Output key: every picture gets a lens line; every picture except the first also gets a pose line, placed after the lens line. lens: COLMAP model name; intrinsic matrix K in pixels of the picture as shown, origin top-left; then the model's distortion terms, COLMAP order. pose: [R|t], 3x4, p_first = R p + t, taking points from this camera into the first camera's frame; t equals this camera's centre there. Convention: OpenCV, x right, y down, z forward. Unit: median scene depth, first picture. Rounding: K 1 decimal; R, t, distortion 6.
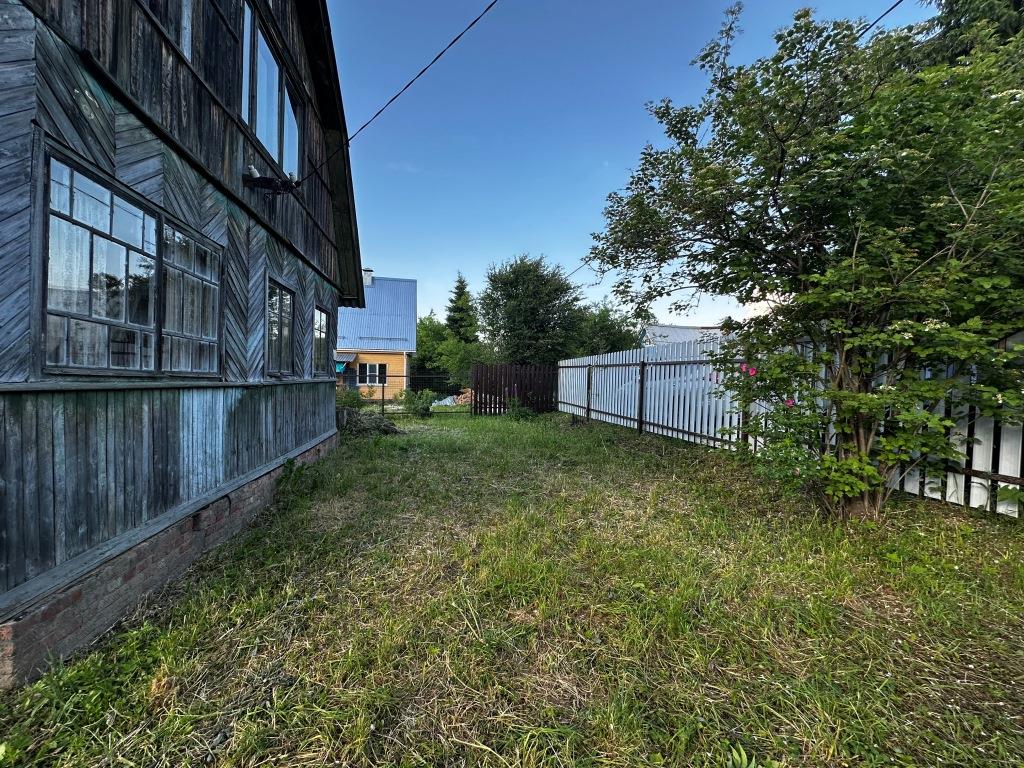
lens RADIAL K [[408.8, 0, 510.0], [0, 408.8, 384.4], [0, 0, 1]] dist [-0.001375, 0.000303]
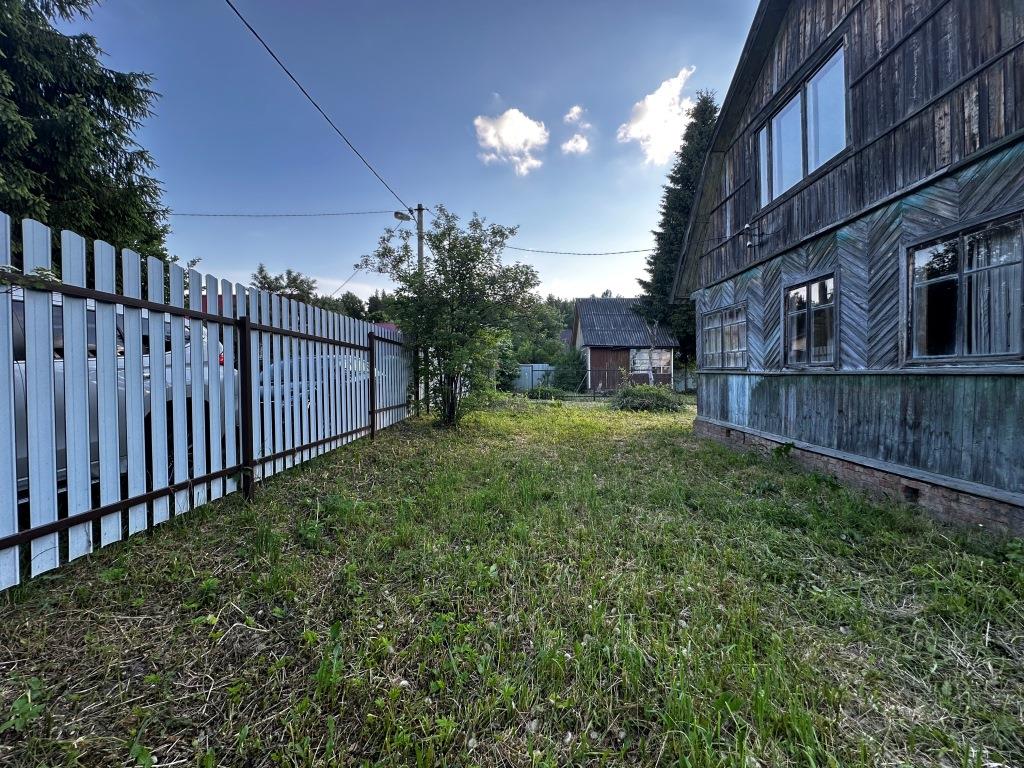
lens RADIAL K [[408.8, 0, 510.3], [0, 408.8, 383.3], [0, 0, 1]] dist [-0.001375, 0.000303]
pose [[-0.969918, 0.007988, 0.243301, -0.106094], [0.015109, 0.999510, 0.027416, -0.017540], [-0.242963, 0.030267, -0.969563, 2.740720]]
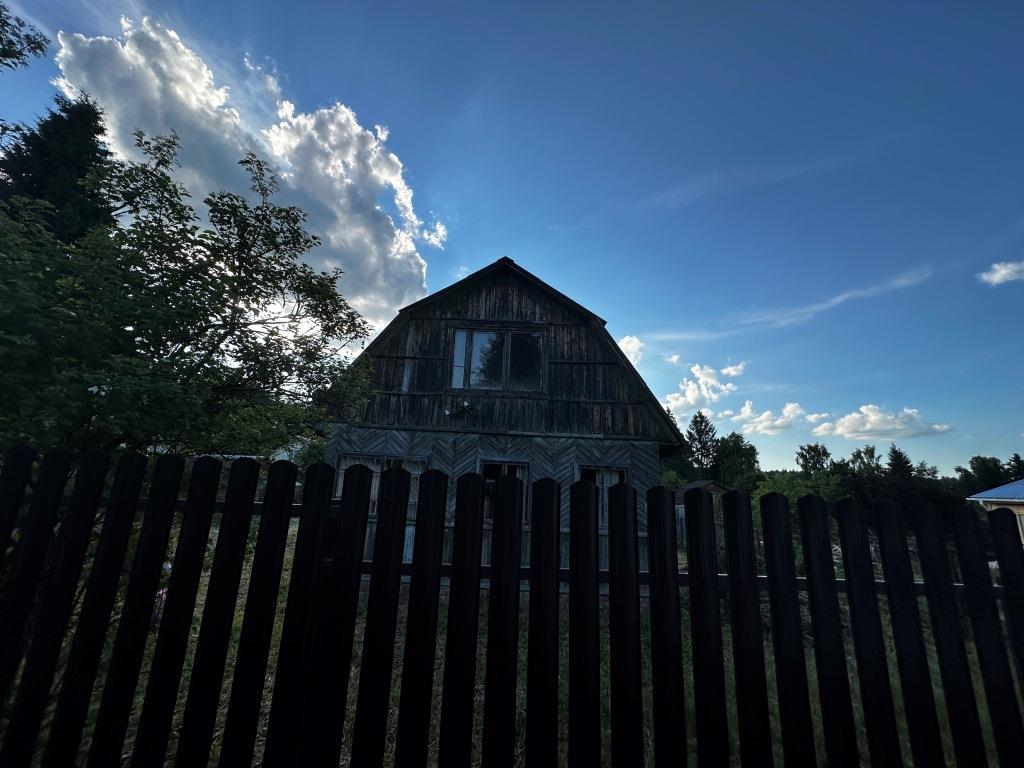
lens RADIAL K [[408.8, 0, 512.6], [0, 408.8, 382.7], [0, 0, 1]] dist [-0.001375, 0.000303]
pose [[-0.219098, -0.244504, -0.944571, 1.148148], [-0.057115, 0.969647, -0.237747, -0.198192], [0.974030, 0.001859, -0.226412, 1.697409]]
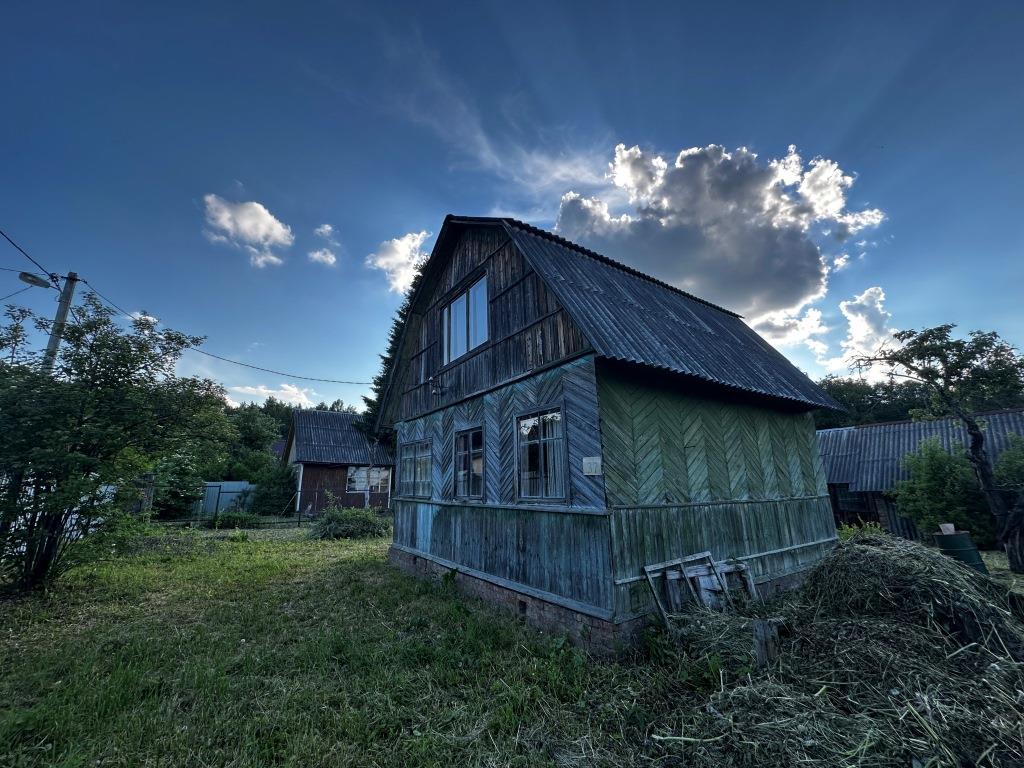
lens RADIAL K [[408.8, 0, 510.9], [0, 408.8, 382.5], [0, 0, 1]] dist [-0.001375, 0.000303]
pose [[-0.926207, -0.076082, -0.369259, -0.243794], [0.014067, 0.971770, -0.235509, -0.085101], [0.376753, -0.223324, -0.898990, 2.836084]]
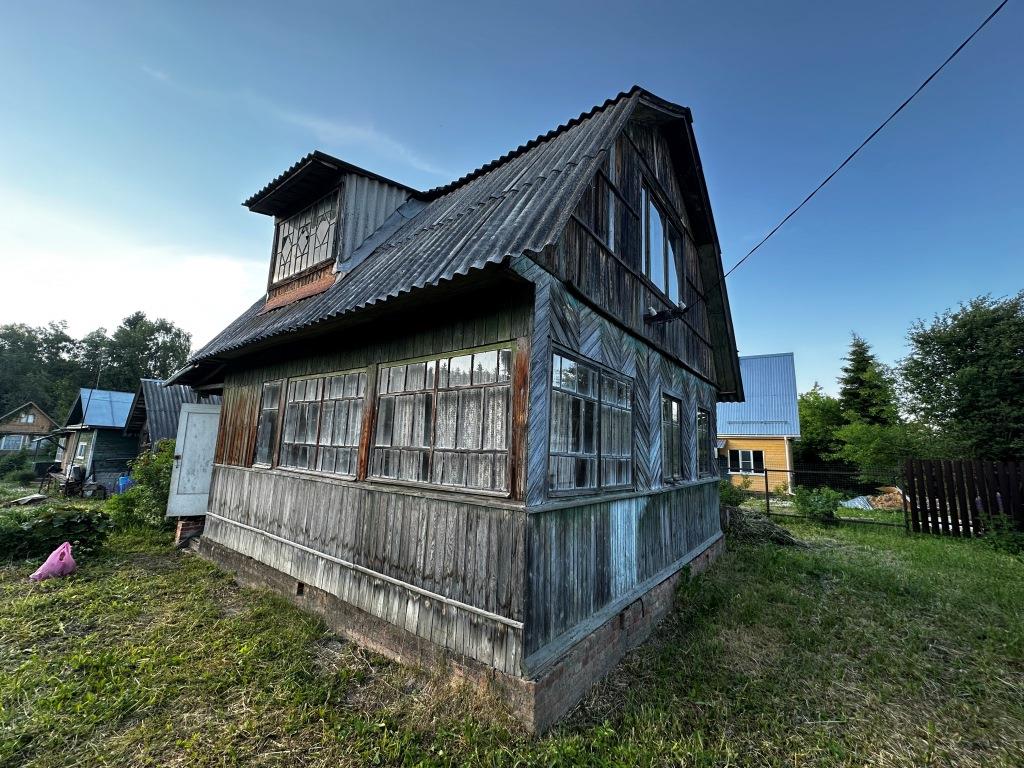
lens RADIAL K [[408.8, 0, 513.0], [0, 408.8, 386.1], [0, 0, 1]] dist [-0.001375, 0.000303]
pose [[0.677287, -0.108057, -0.727741, -0.053383], [-0.034680, 0.983367, -0.178289, -0.075295], [0.734902, 0.145990, 0.662274, -0.063070]]
